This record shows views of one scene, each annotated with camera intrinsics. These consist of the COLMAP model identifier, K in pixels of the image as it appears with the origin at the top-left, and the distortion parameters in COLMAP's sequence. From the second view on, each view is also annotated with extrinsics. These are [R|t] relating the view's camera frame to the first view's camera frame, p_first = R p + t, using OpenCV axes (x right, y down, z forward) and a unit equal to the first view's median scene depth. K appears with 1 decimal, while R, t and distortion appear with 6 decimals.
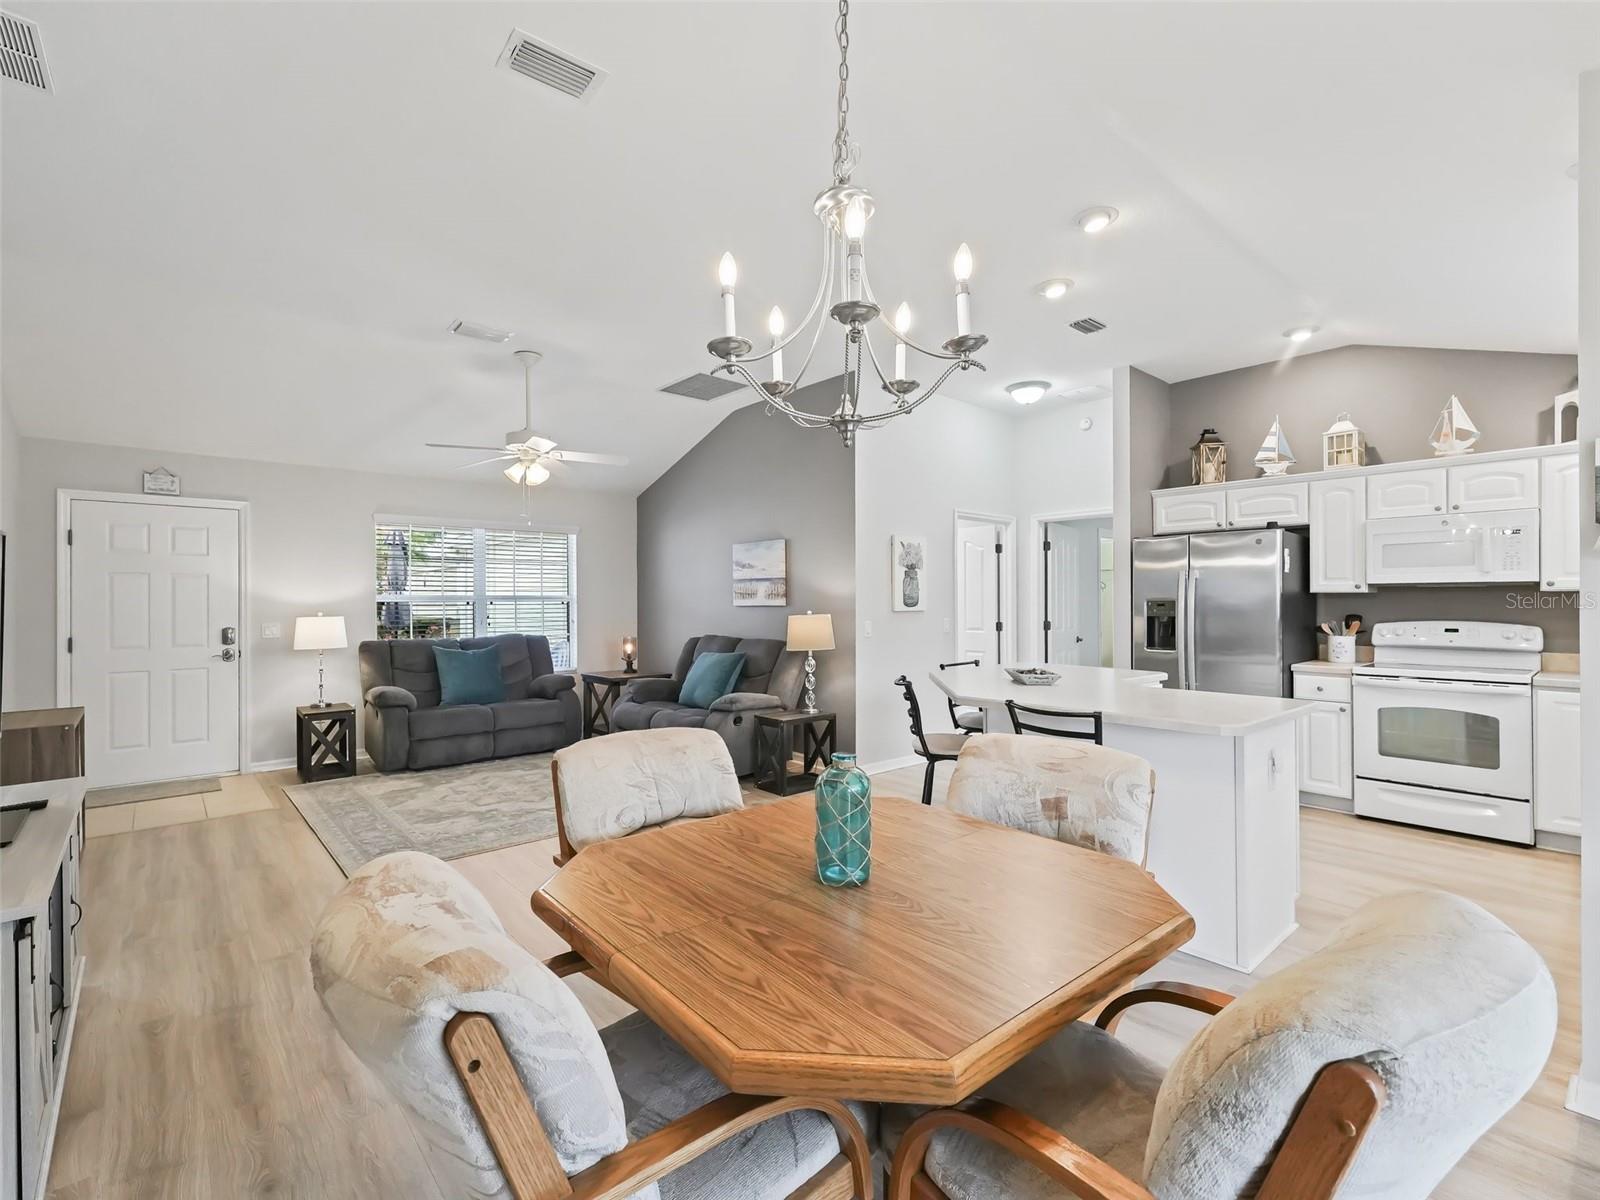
lens RADIAL K [[717.7, 0, 800.5], [0, 717.7, 594.9], [0, 0, 1]] dist [0.001888, 0.000264]
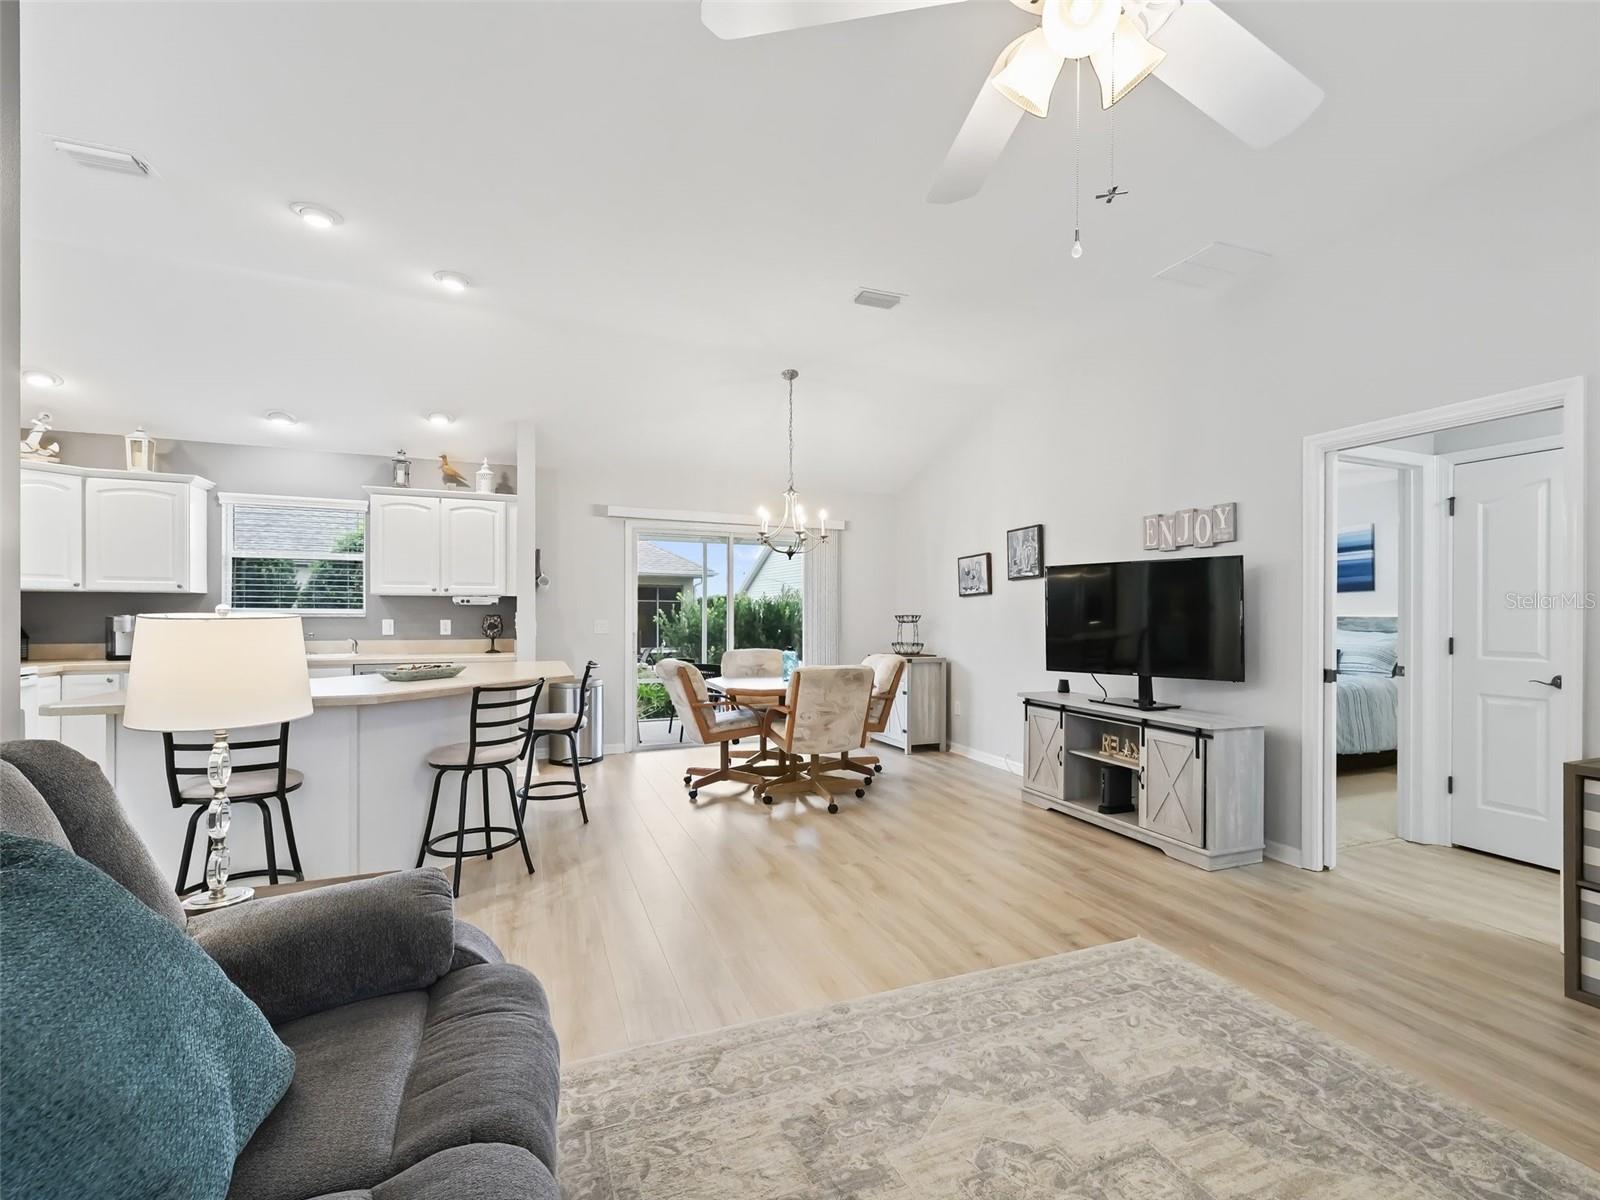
lens RADIAL K [[732.6, 0, 828.8], [0, 732.6, 617.4], [0, 0, 1]] dist [0.006955, -0.000618]
pose [[-0.944647, -0.001248, 0.328086, -0.343410], [-0.004023, 0.999962, -0.007782, 0.026890], [-0.328064, -0.008671, -0.944616, 1.154720]]
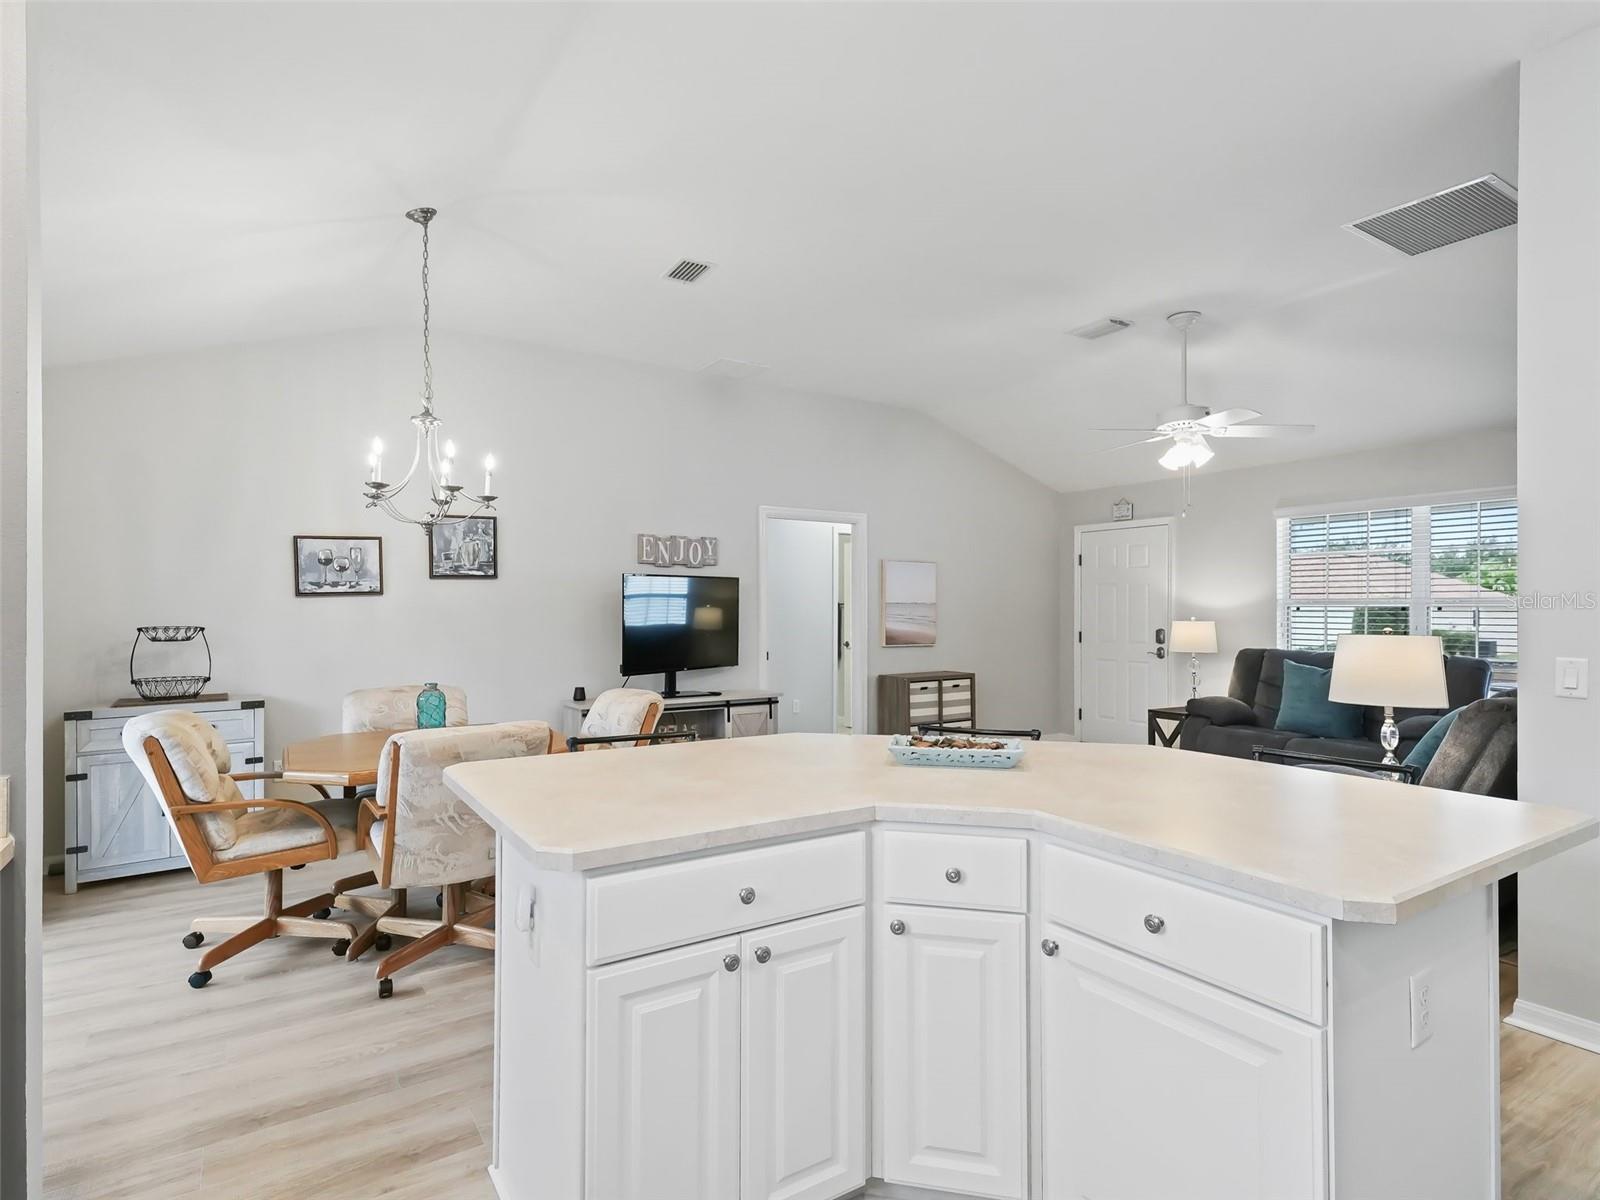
lens RADIAL K [[848.0, 0, 808.5], [0, 848.0, 609.9], [0, 0, 1]] dist [0.041654, 0.000189]
pose [[-0.142060, 0.006417, -0.989837, 0.626574], [0.013362, 0.999900, 0.004564, 0.001792], [0.989768, -0.012578, -0.142131, 0.639282]]
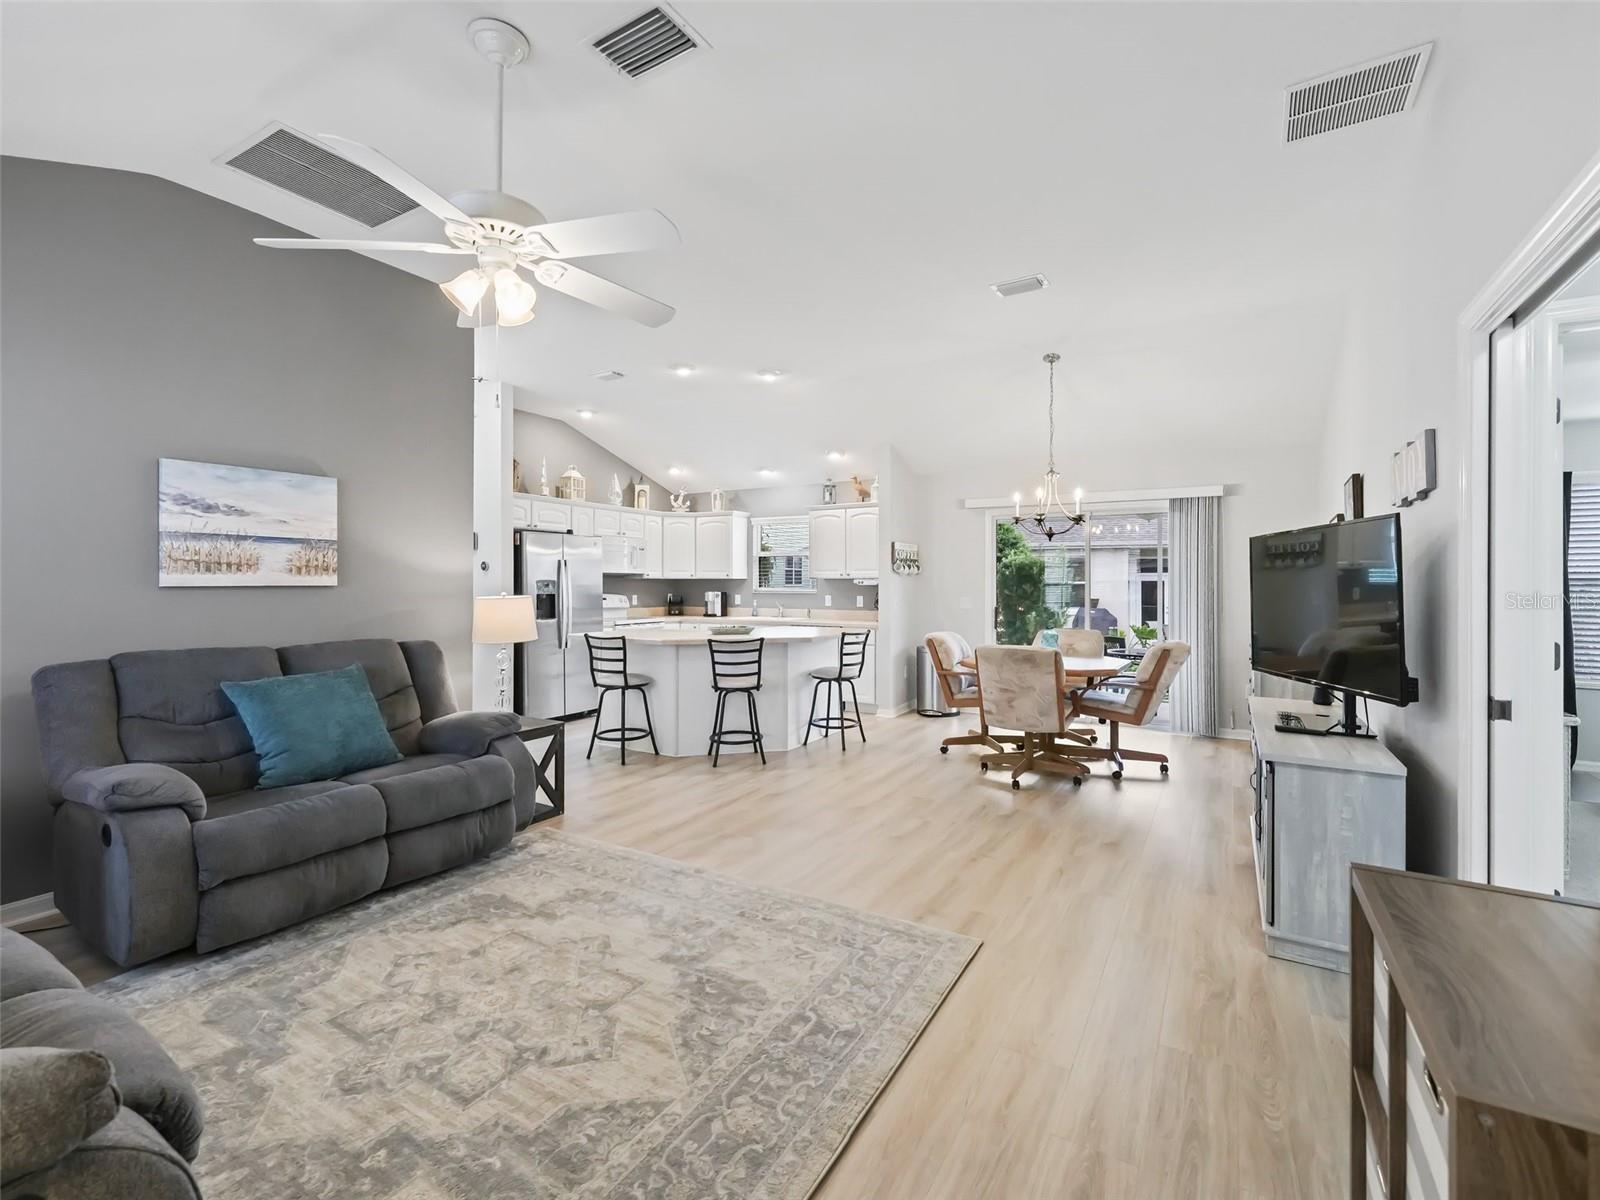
lens RADIAL K [[716.7, 0, 800.5], [0, 716.7, 580.5], [0, 0, 1]] dist [0.020050, -0.000132]
pose [[-0.295161, 0.009002, 0.955405, -0.796127], [-0.013103, 0.999823, -0.013468, 0.014271], [-0.955358, -0.016494, -0.294991, 0.863215]]
